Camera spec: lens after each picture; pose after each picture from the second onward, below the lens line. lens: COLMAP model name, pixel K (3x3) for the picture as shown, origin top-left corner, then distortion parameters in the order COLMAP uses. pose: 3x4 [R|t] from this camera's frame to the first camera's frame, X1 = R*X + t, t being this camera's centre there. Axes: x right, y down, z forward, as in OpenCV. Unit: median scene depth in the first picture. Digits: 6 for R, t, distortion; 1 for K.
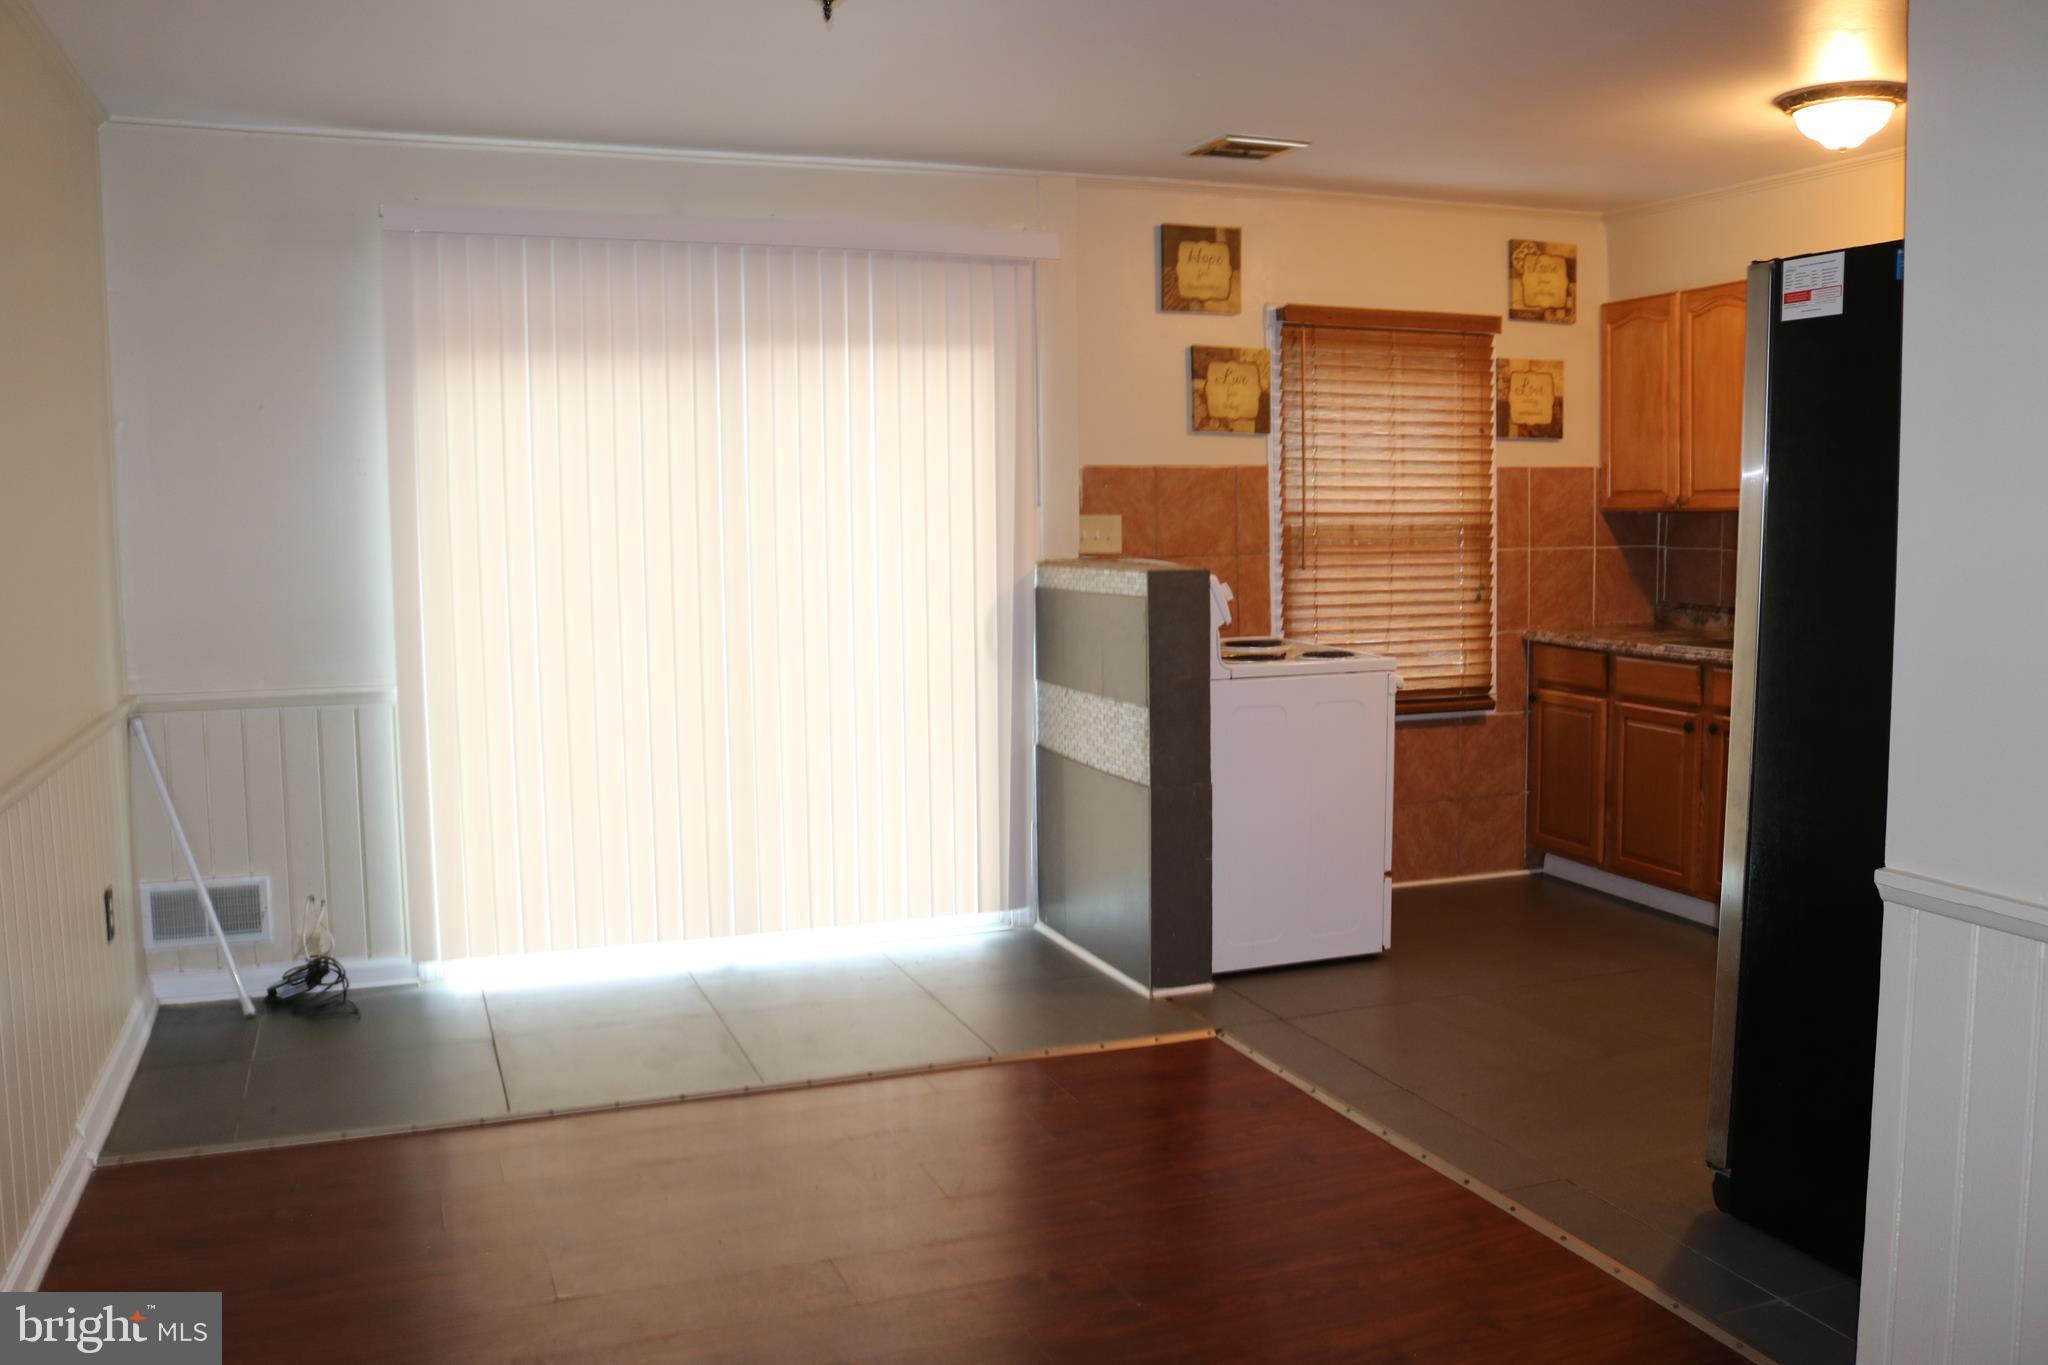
lens RADIAL K [[1742.8, 0, 1024.0], [0, 1742.8, 682.5], [0, 0, 1]] dist [-0.145064, 0.158376]
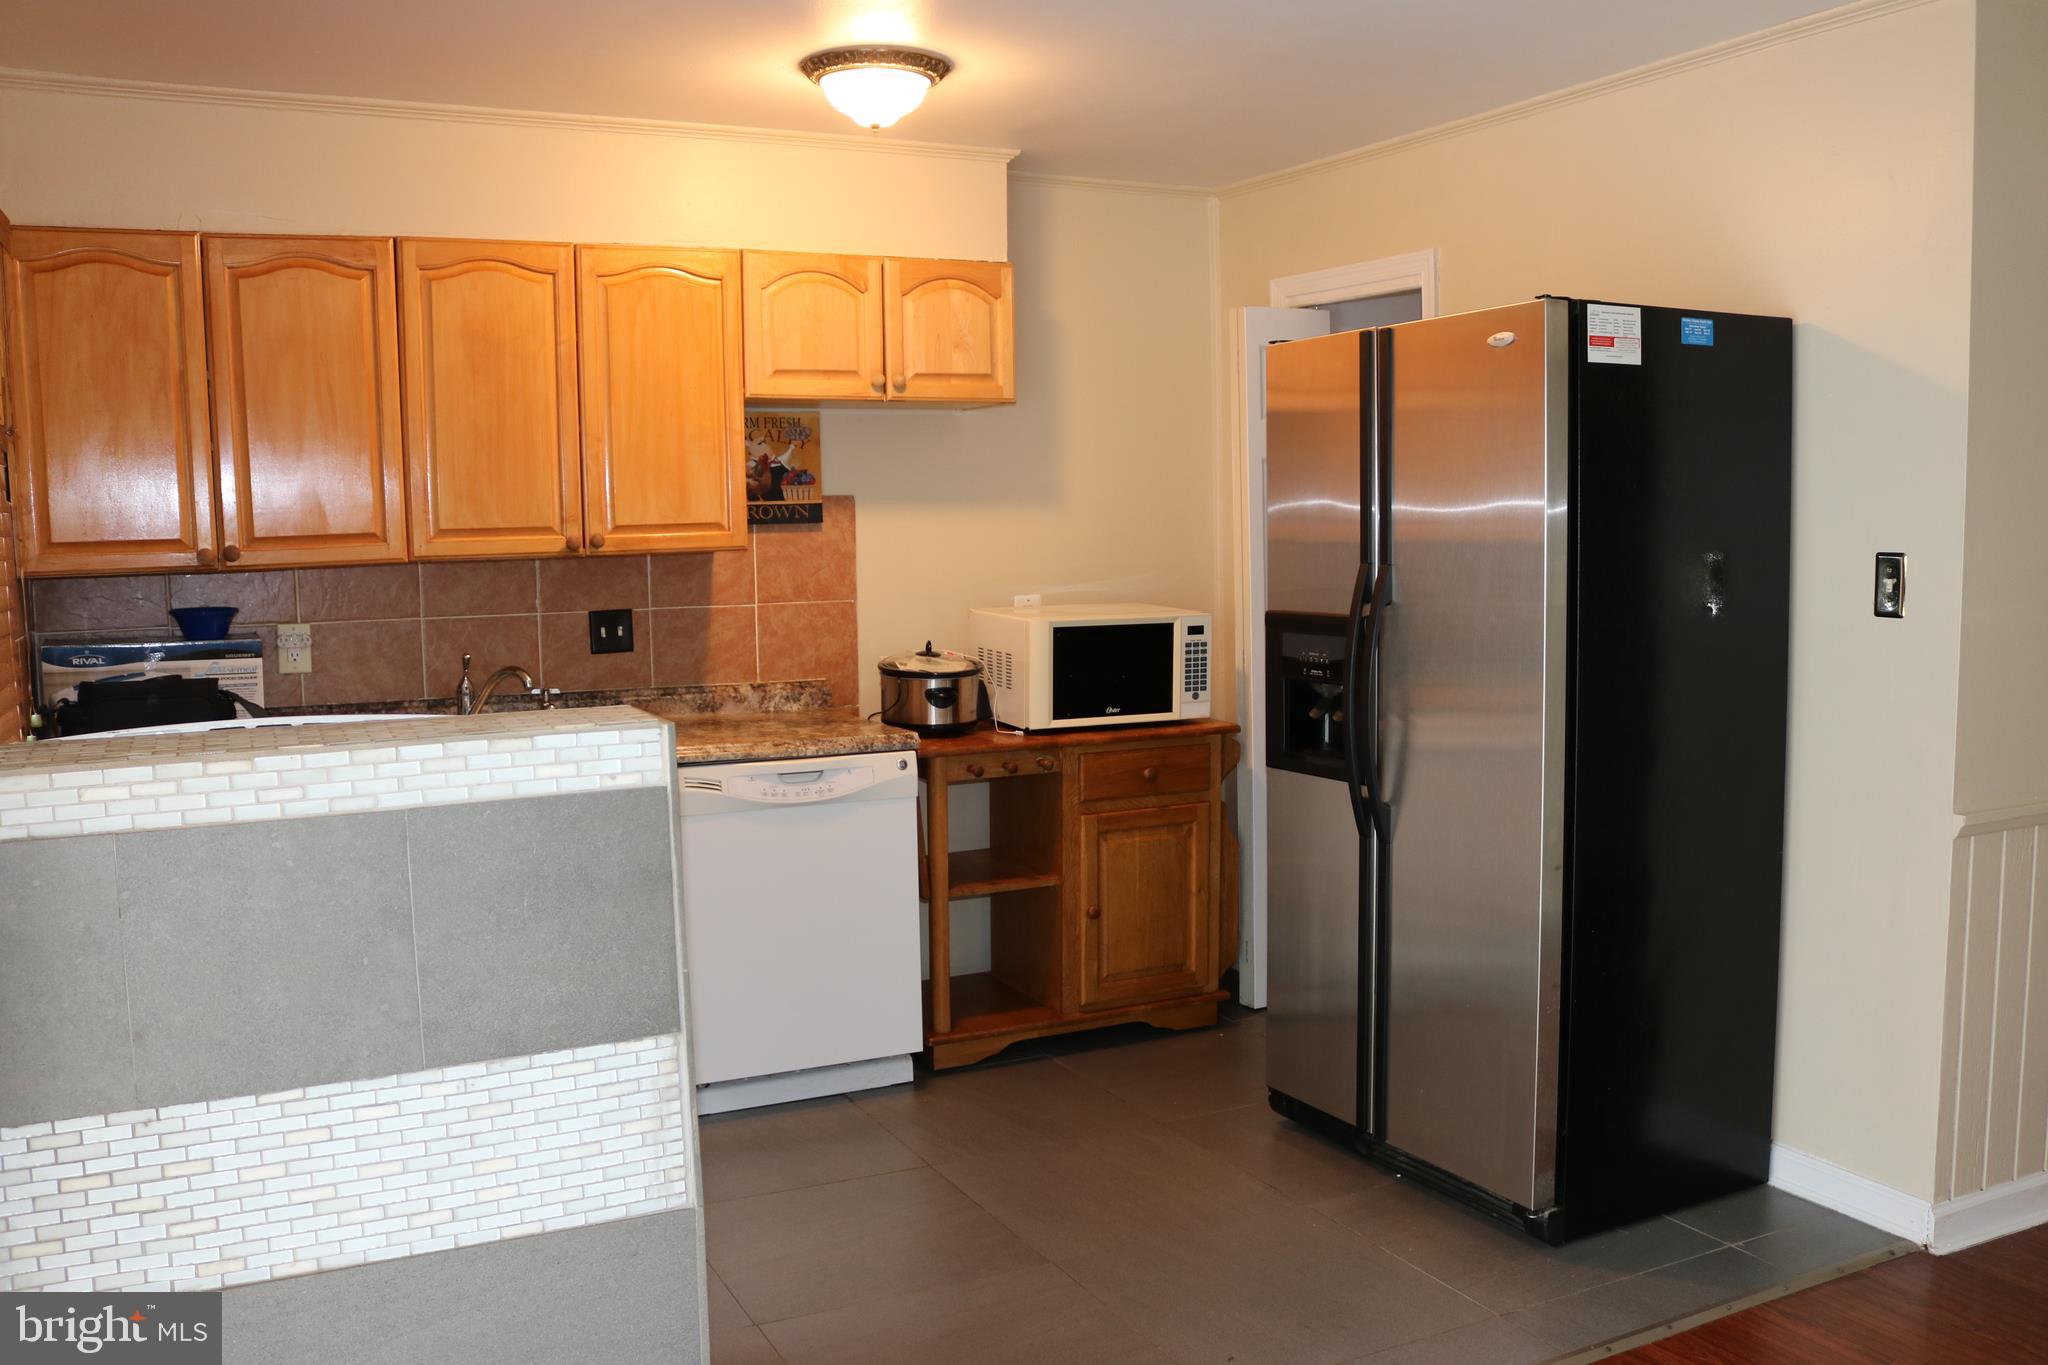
lens RADIAL K [[1742.8, 0, 1024.0], [0, 1742.8, 682.5], [0, 0, 1]] dist [-0.145064, 0.158376]
pose [[-0.118762, -0.089838, 0.988850, -0.564403], [0.117878, 0.987580, 0.103880, -0.170053], [-0.985901, 0.128901, -0.106697, 1.485721]]
